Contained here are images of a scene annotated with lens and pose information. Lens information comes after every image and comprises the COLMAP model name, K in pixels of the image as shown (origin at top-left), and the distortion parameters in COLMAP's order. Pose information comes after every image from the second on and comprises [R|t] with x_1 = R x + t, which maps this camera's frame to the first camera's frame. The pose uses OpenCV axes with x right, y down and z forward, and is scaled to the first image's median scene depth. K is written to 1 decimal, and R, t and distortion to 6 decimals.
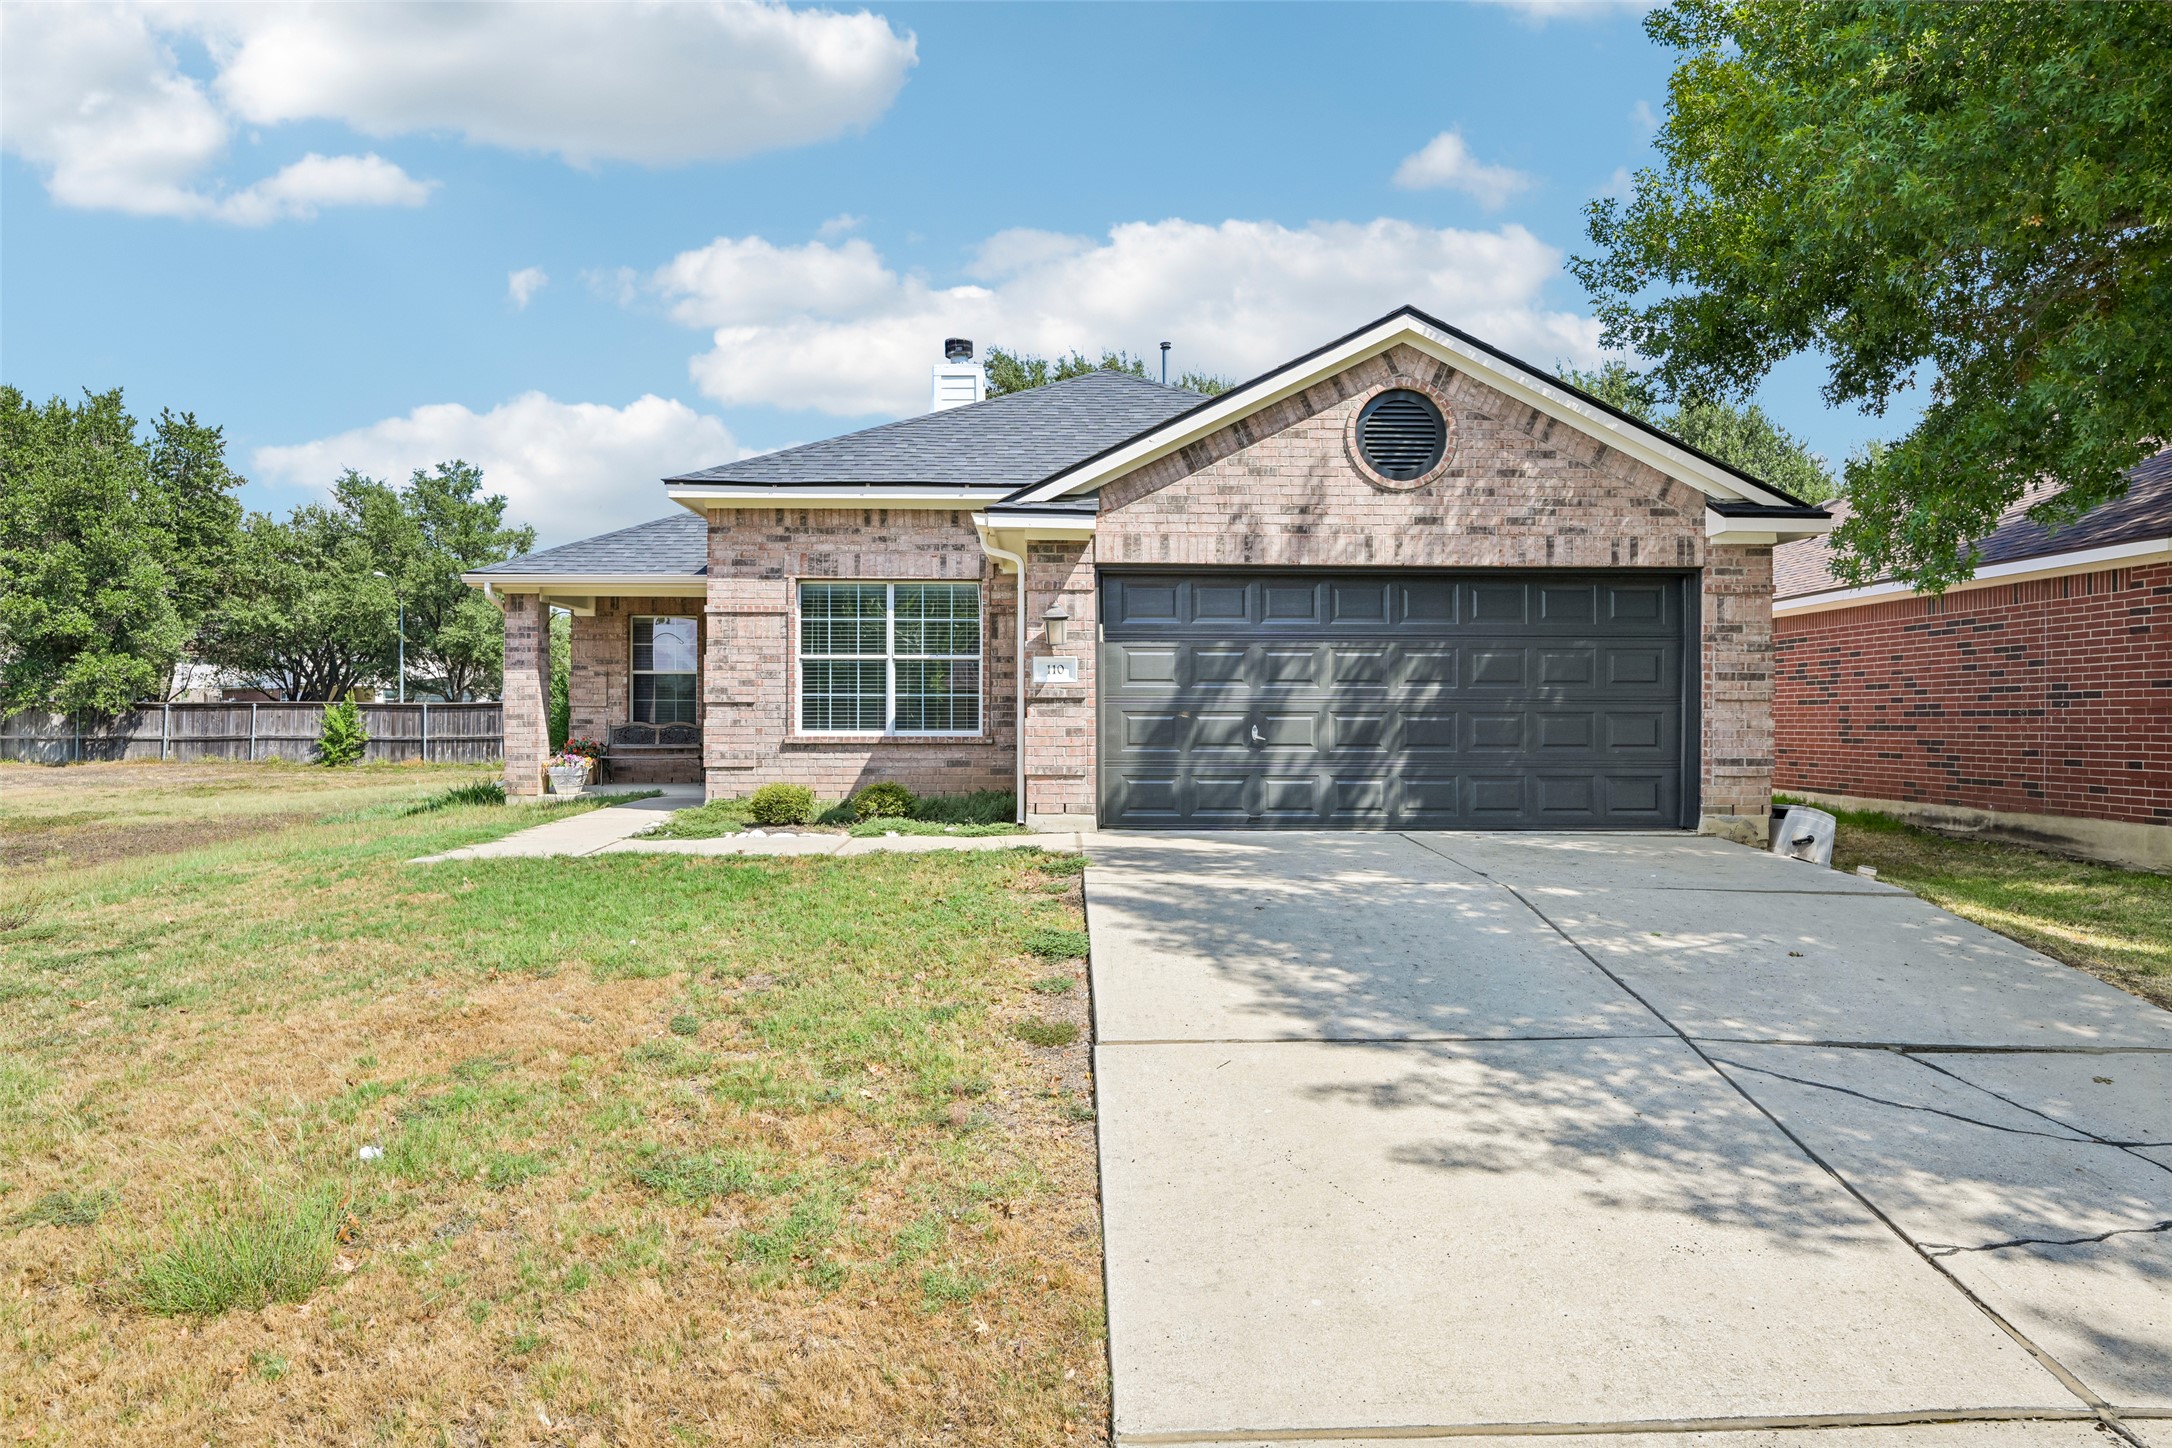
lens RADIAL K [[1487.0, 0, 1084.8], [0, 1487.0, 726.8], [0, 0, 1]] dist [-0.004549, -0.000899]
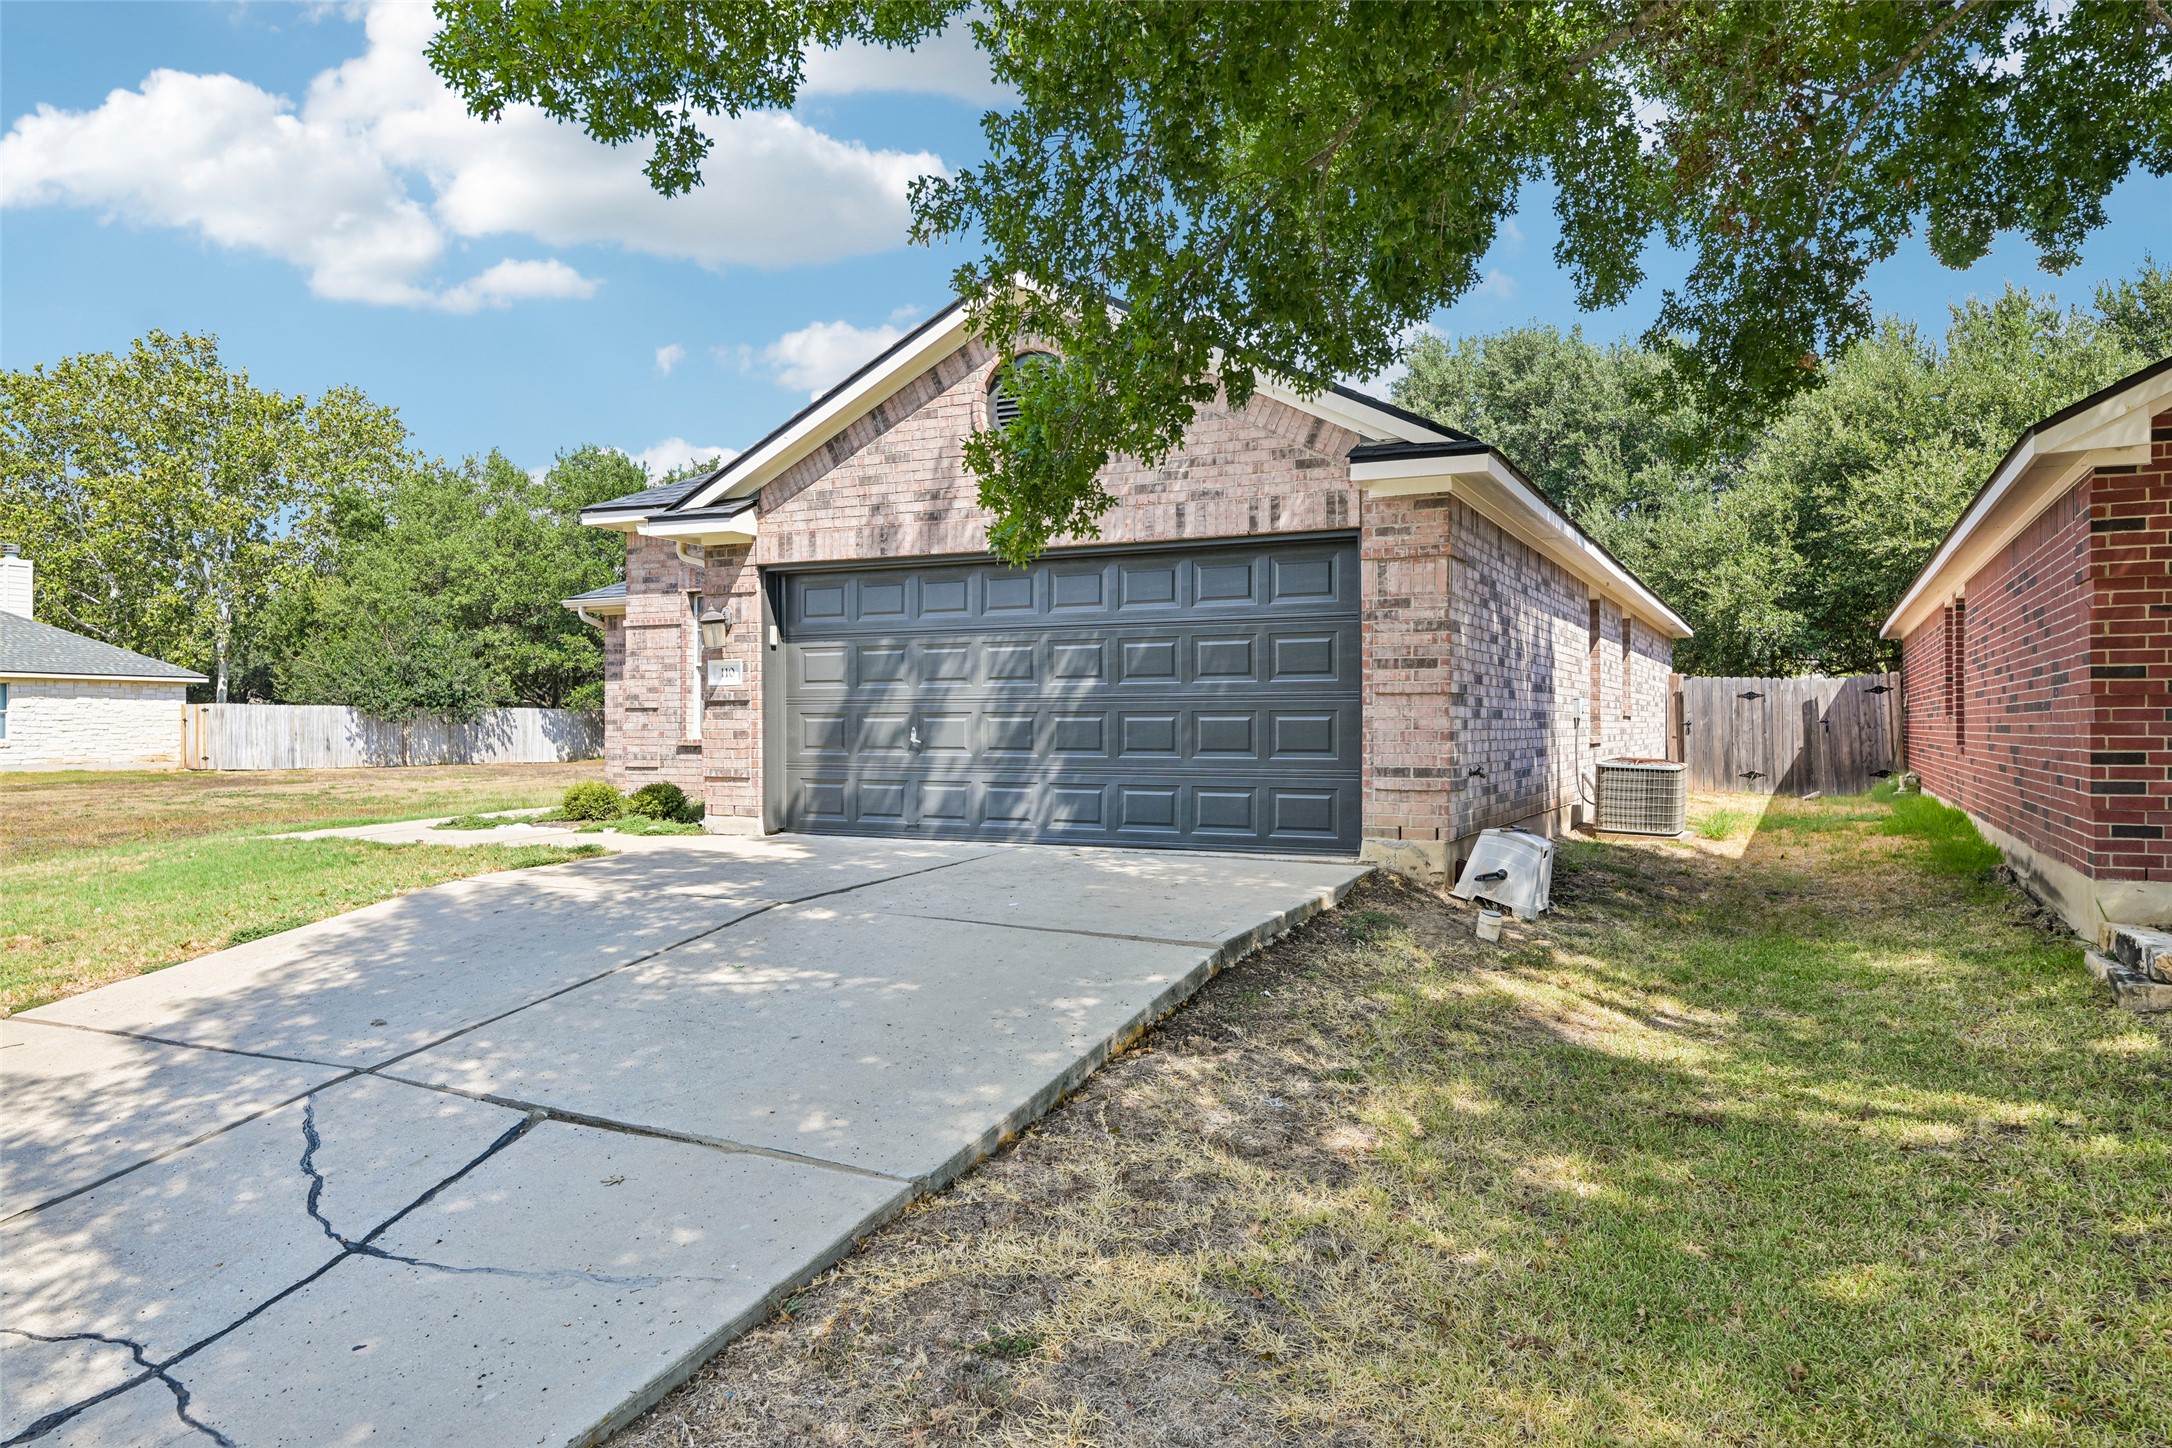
lens RADIAL K [[1487.0, 0, 1084.1], [0, 1487.0, 722.4], [0, 0, 1]] dist [-0.004549, -0.000899]
pose [[0.878731, -0.004906, -0.477293, 0.667109], [0.002320, 0.999979, -0.006007, 0.001850], [0.477312, 0.004172, 0.878724, 0.227611]]
